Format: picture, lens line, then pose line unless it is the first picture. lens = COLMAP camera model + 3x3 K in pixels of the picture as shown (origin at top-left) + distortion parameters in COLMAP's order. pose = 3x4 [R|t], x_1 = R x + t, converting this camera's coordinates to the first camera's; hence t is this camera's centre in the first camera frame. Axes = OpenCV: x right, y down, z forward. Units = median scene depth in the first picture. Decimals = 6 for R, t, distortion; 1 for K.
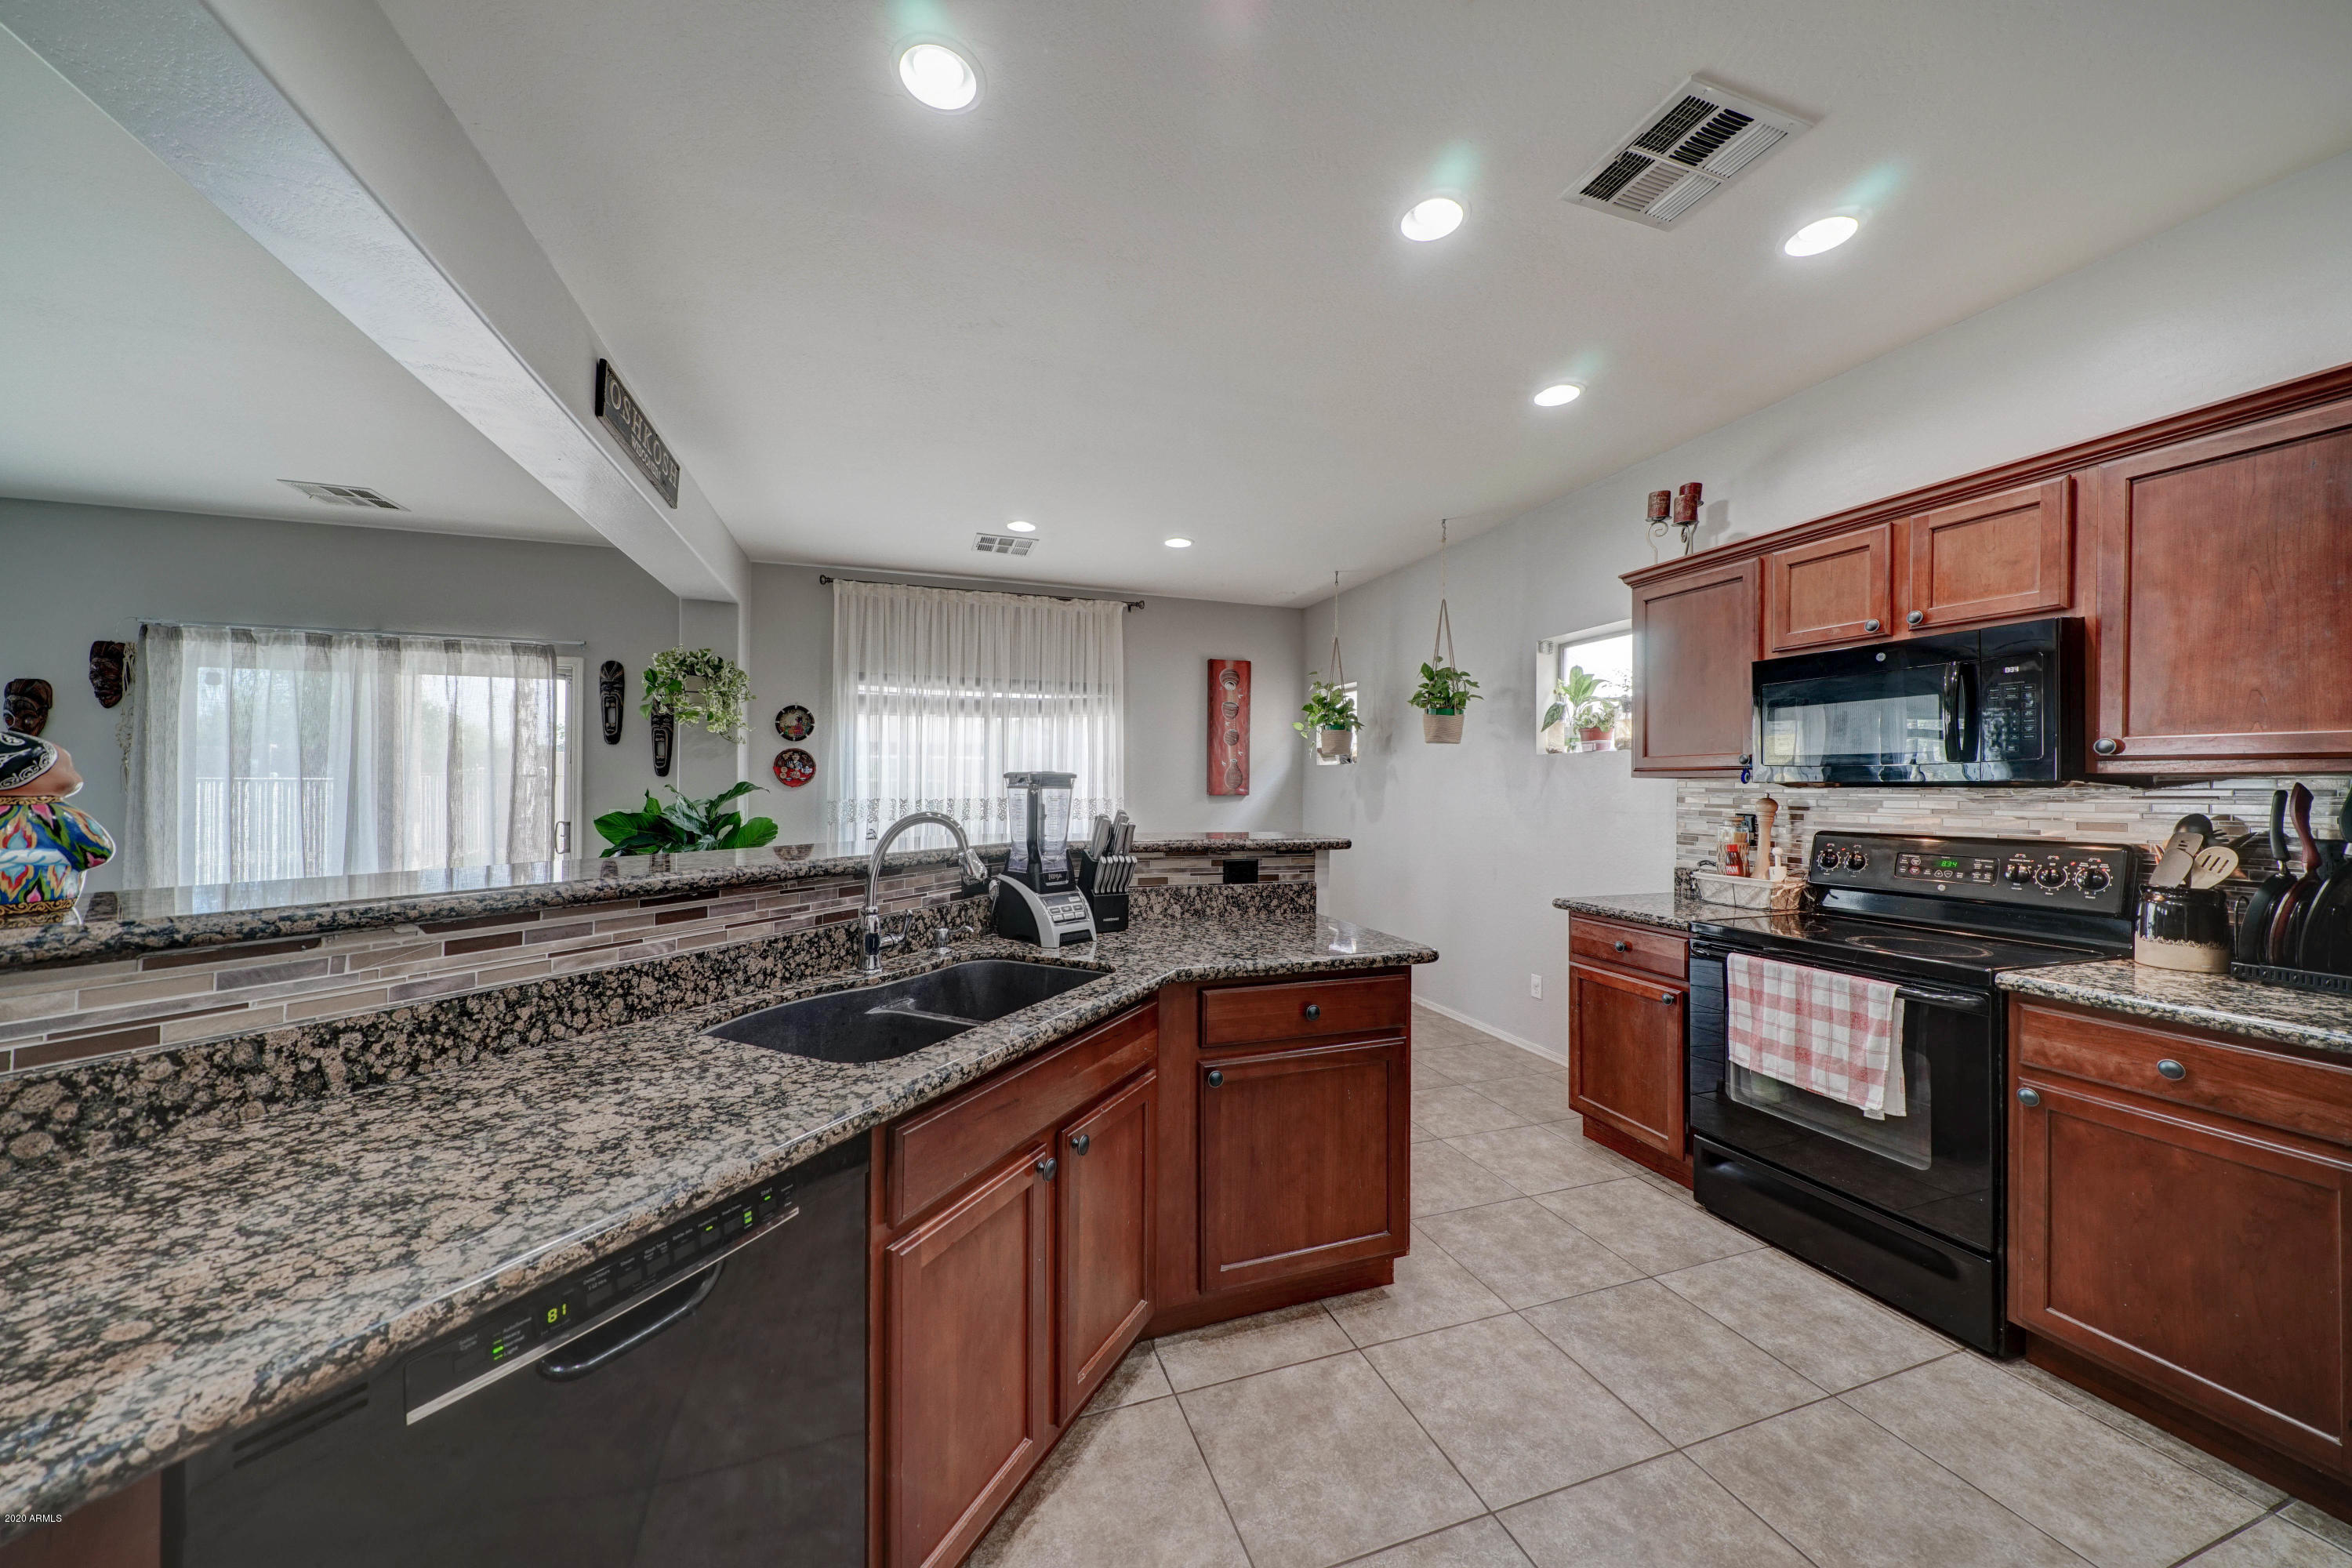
lens RADIAL K [[804.4, 0, 1178.5], [0, 804.4, 785.0], [0, 0, 1]] dist [-0.002455, -0.000379]
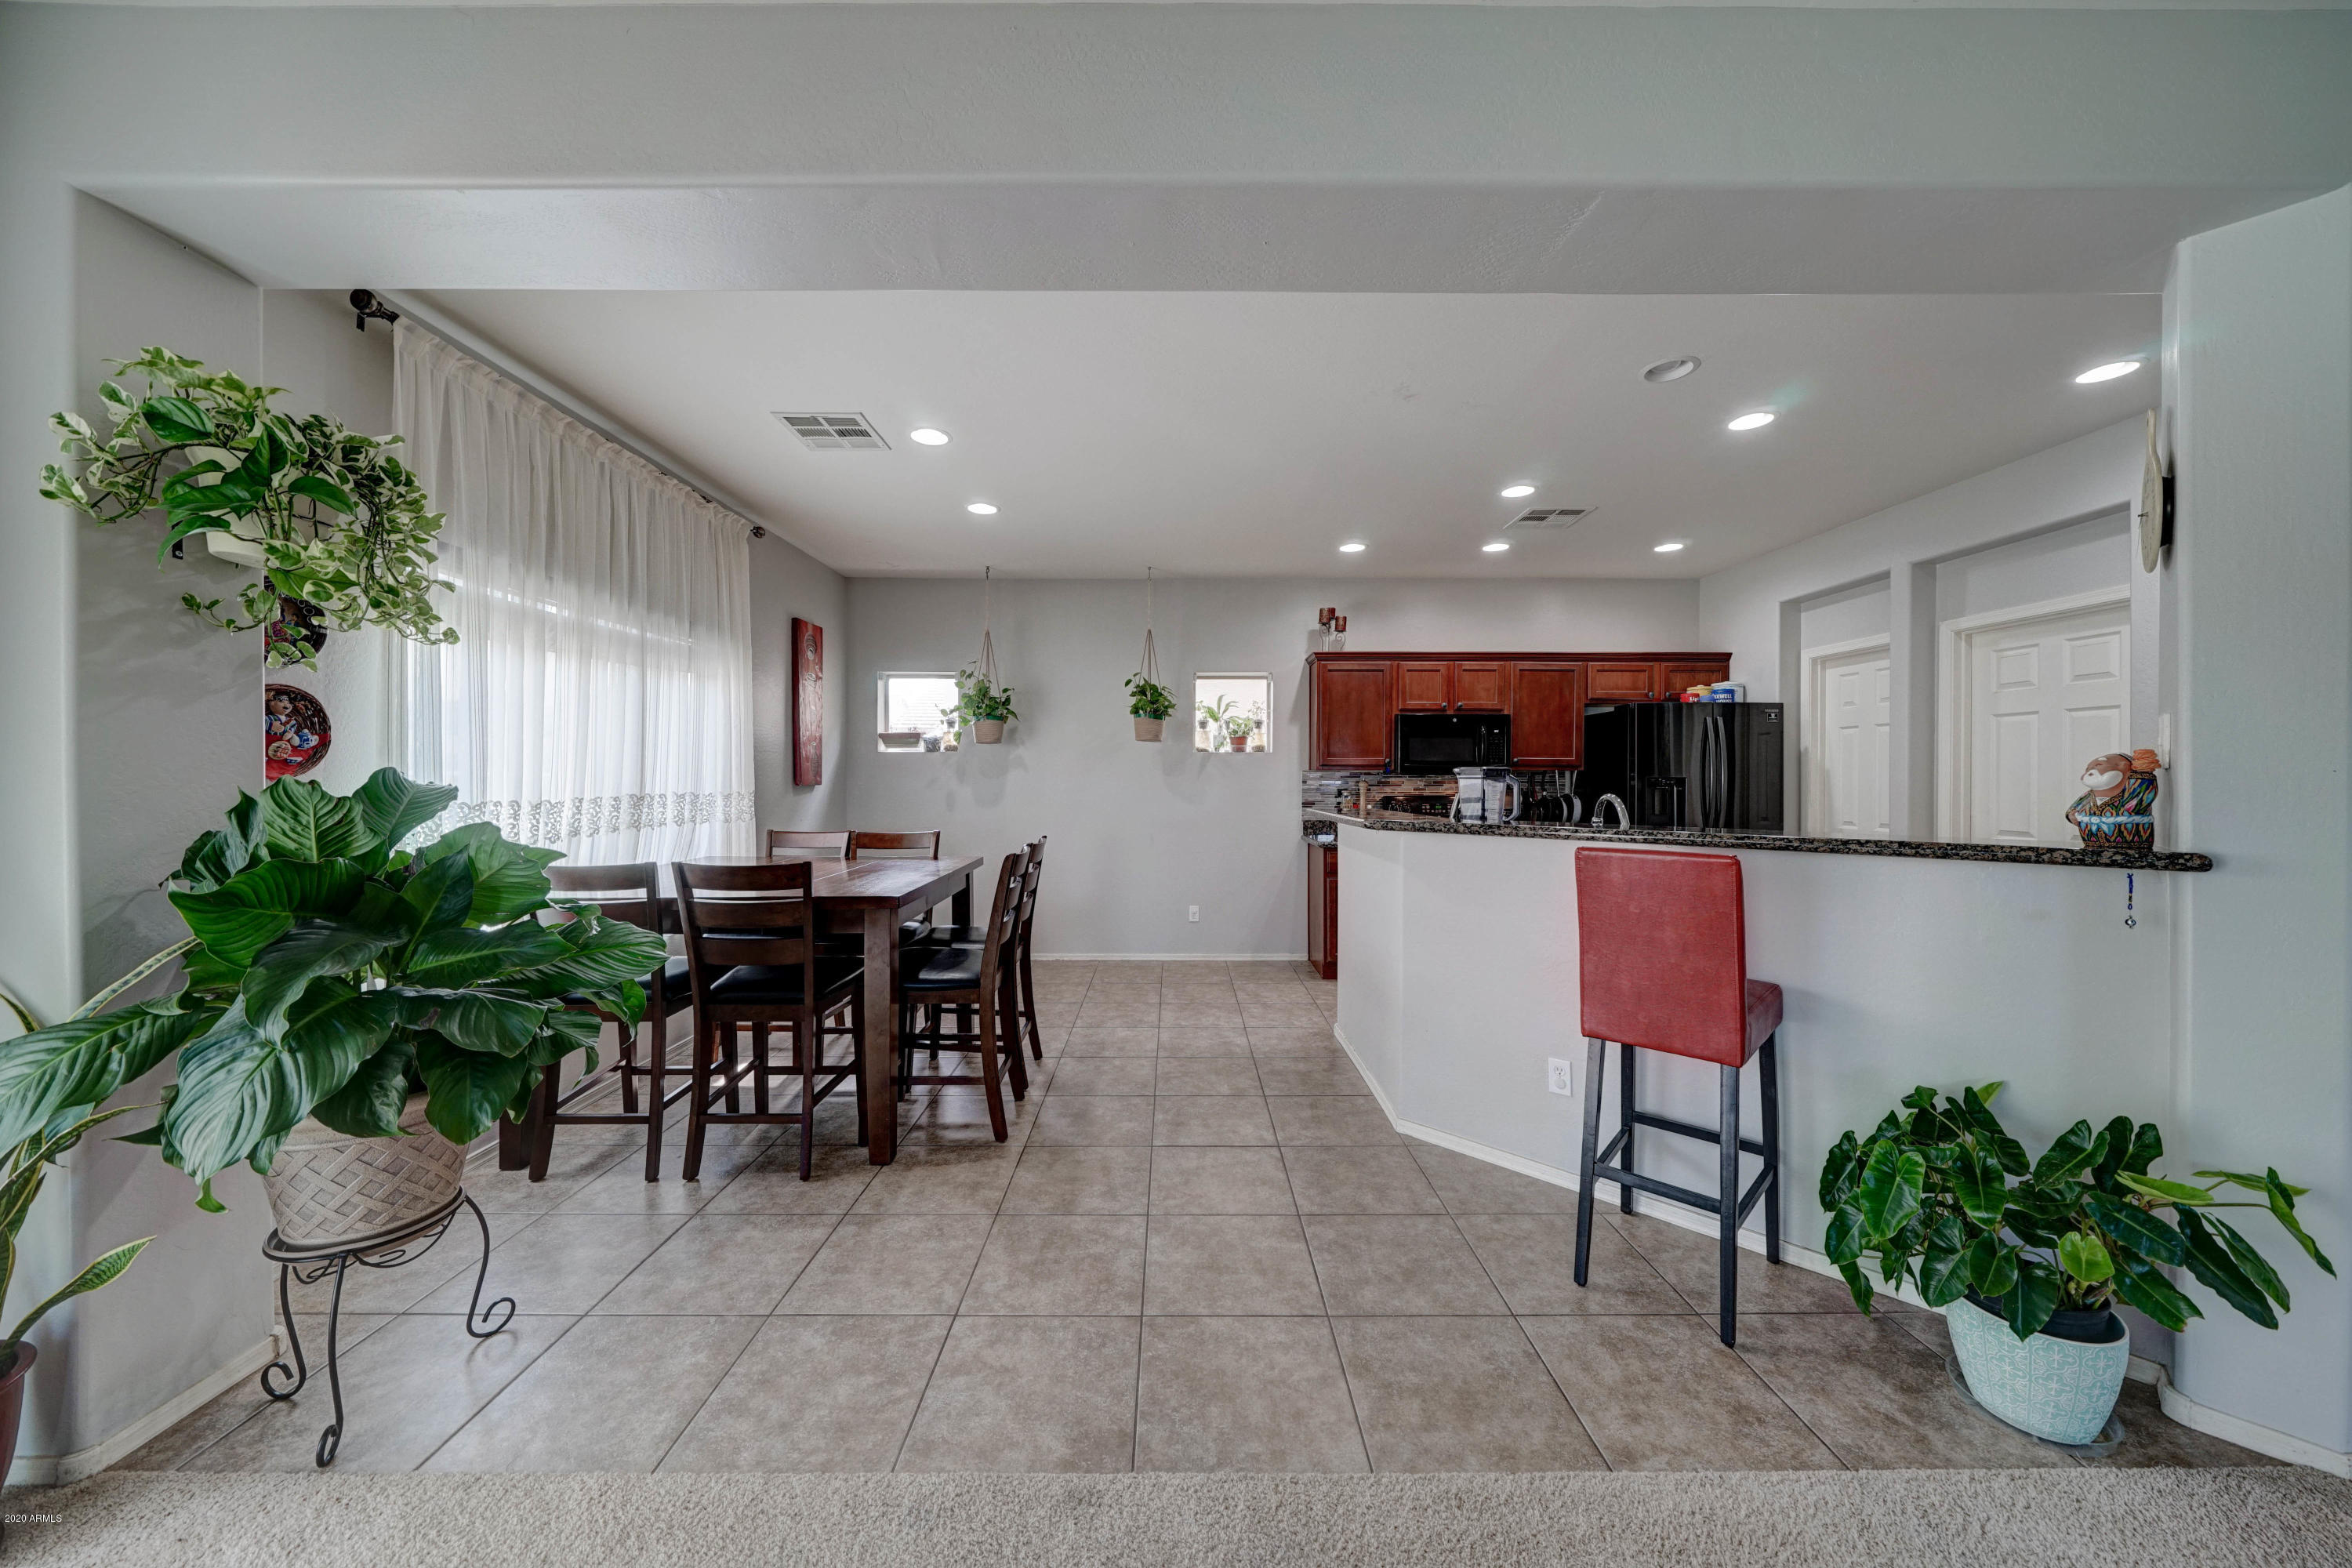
lens RADIAL K [[804.4, 0, 1171.4], [0, 804.4, 777.0], [0, 0, 1]] dist [-0.002455, -0.000379]
pose [[0.320327, -0.006614, 0.947284, -1.373411], [-0.002547, 0.999966, 0.007843, -0.006646], [-0.947304, -0.004925, 0.320299, 0.858633]]
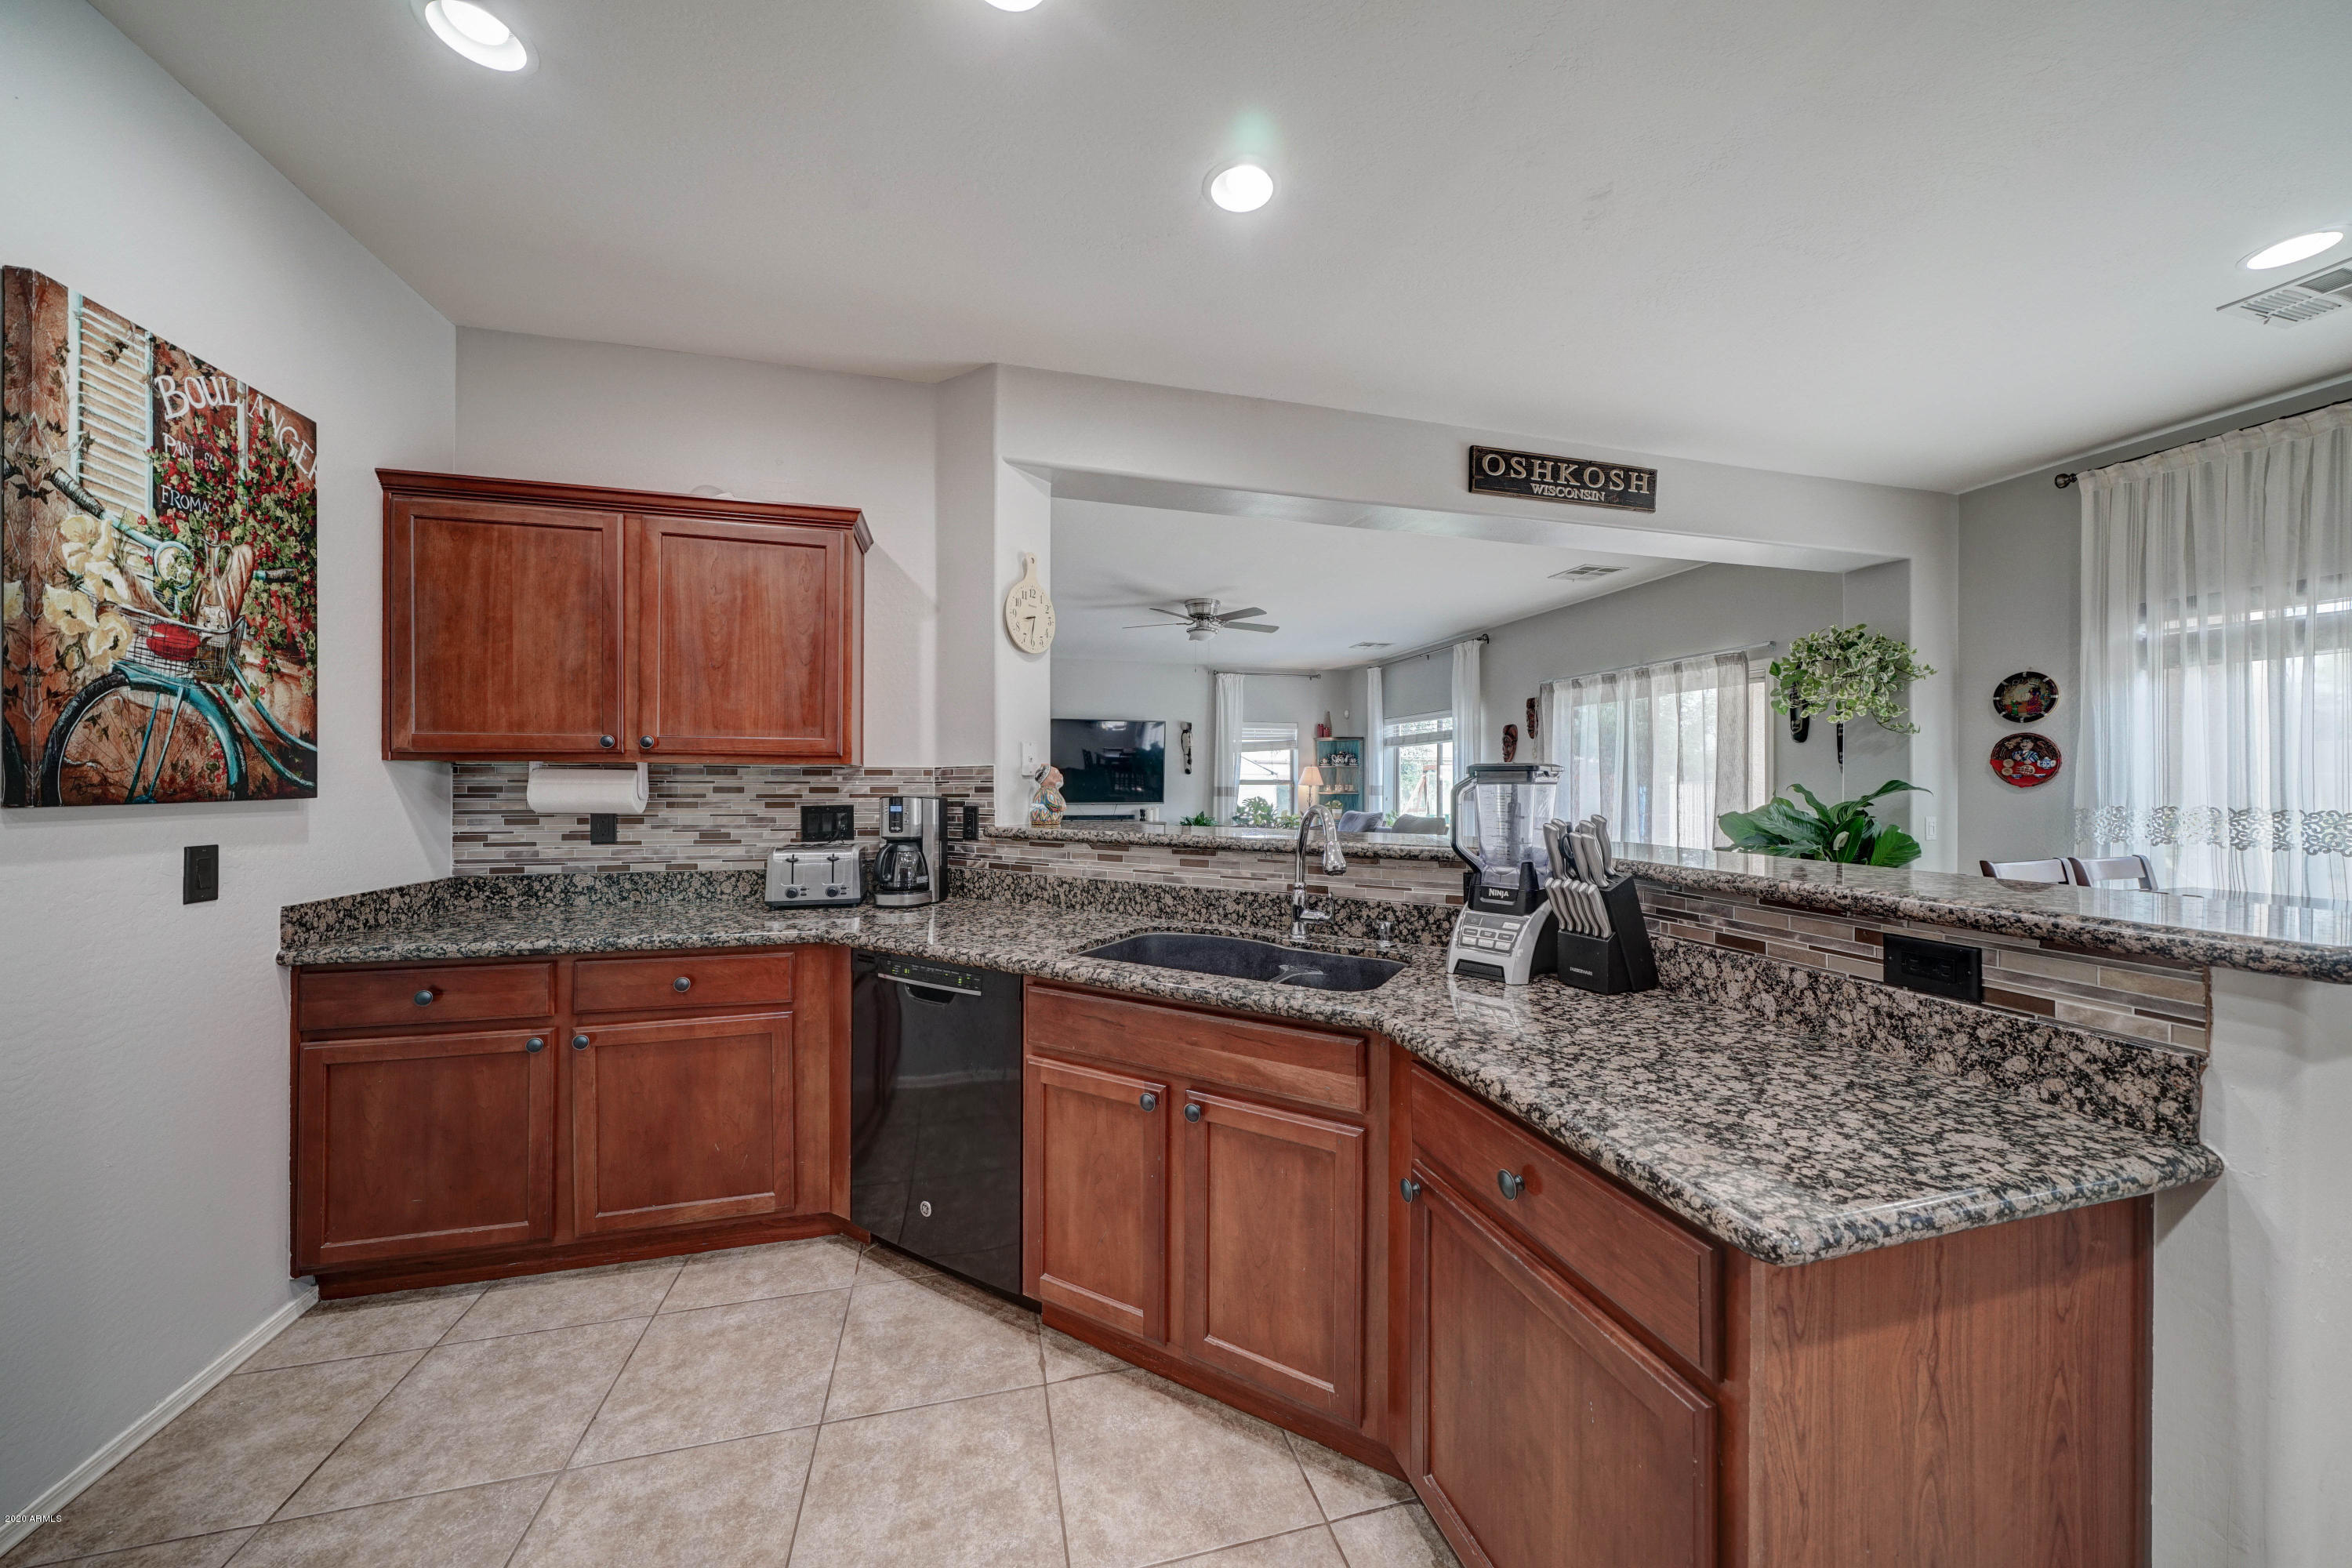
lens RADIAL K [[804.4, 0, 1181.8], [0, 804.4, 784.3], [0, 0, 1]] dist [-0.002455, -0.000379]
pose [[-0.061297, -0.003625, -0.998113, 0.526429], [-0.001593, 0.999992, -0.003534, 0.006431], [0.998118, 0.001373, -0.061302, 0.576681]]
